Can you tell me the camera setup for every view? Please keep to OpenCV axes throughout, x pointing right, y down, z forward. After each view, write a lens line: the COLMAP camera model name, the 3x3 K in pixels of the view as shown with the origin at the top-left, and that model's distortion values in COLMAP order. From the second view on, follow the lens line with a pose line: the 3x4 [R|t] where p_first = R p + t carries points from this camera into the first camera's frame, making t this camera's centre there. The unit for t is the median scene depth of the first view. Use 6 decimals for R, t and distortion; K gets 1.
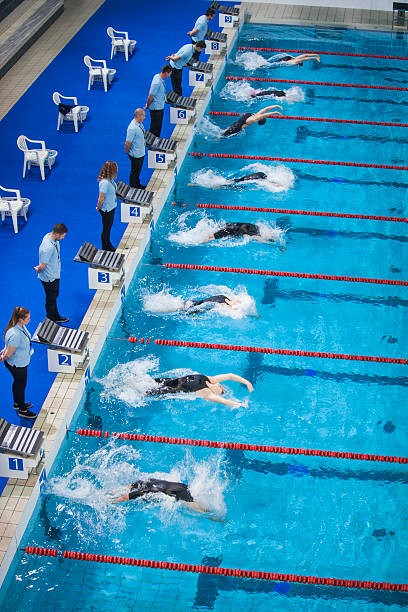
lens RADIAL K [[1262.7, 0, 204.0], [0, 1262.7, 306.0], [0, 0, 1]] dist [-0.204908, -0.222695]
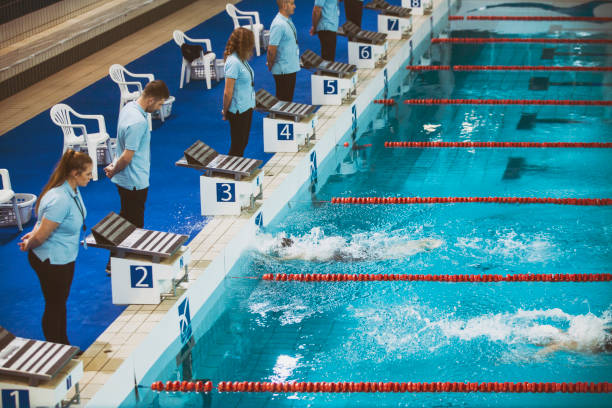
lens RADIAL K [[1535.3, 0, 306.0], [0, 1535.3, 204.0], [0, 0, 1]] dist [0.032369, -0.592712]
pose [[0.997456, -0.017087, -0.069203, 0.007129], [0.001045, 0.974244, -0.225495, 0.130140], [0.071274, 0.224849, 0.971783, 0.270190]]
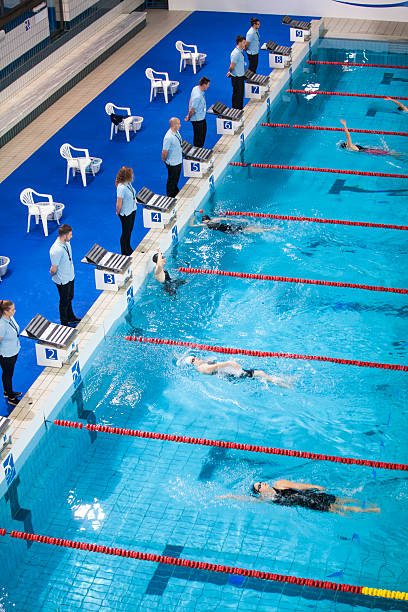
lens RADIAL K [[1262.7, 0, 204.0], [0, 1262.7, 306.0], [0, 0, 1]] dist [-0.204908, -0.222695]
pose [[0.991266, 0.024600, -0.129566, 0.119110], [-0.026482, 0.999567, -0.012823, 0.010040], [0.129194, 0.016143, 0.991488, -0.018872]]
